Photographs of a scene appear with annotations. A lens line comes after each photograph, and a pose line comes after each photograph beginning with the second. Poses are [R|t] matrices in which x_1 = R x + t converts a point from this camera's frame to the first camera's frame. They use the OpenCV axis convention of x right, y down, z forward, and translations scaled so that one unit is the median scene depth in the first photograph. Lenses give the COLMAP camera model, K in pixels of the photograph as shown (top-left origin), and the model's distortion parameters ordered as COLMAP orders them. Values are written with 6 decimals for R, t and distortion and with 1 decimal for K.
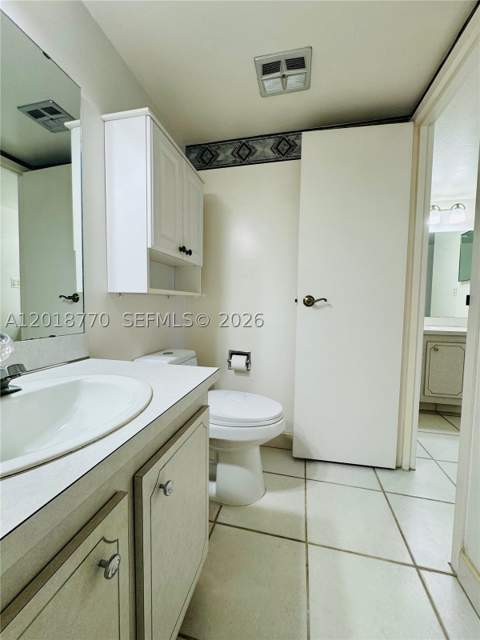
lens RADIAL K [[256.5, 0, 243.0], [0, 256.5, 321.3], [0, 0, 1]] dist [-0.006218, 0.000229]
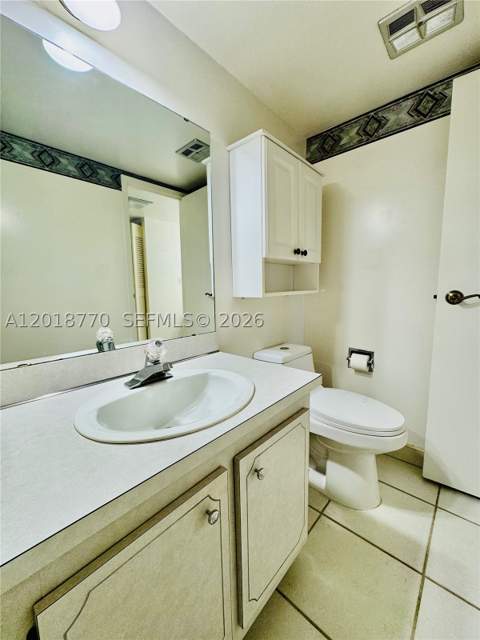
lens RADIAL K [[256.5, 0, 239.6], [0, 256.5, 323.1], [0, 0, 1]] dist [-0.006218, 0.000229]
pose [[0.870839, 0.034225, -0.490375, 0.078690], [-0.000828, 0.997674, 0.068160, -0.062469], [0.491567, -0.058950, 0.868842, -0.032113]]
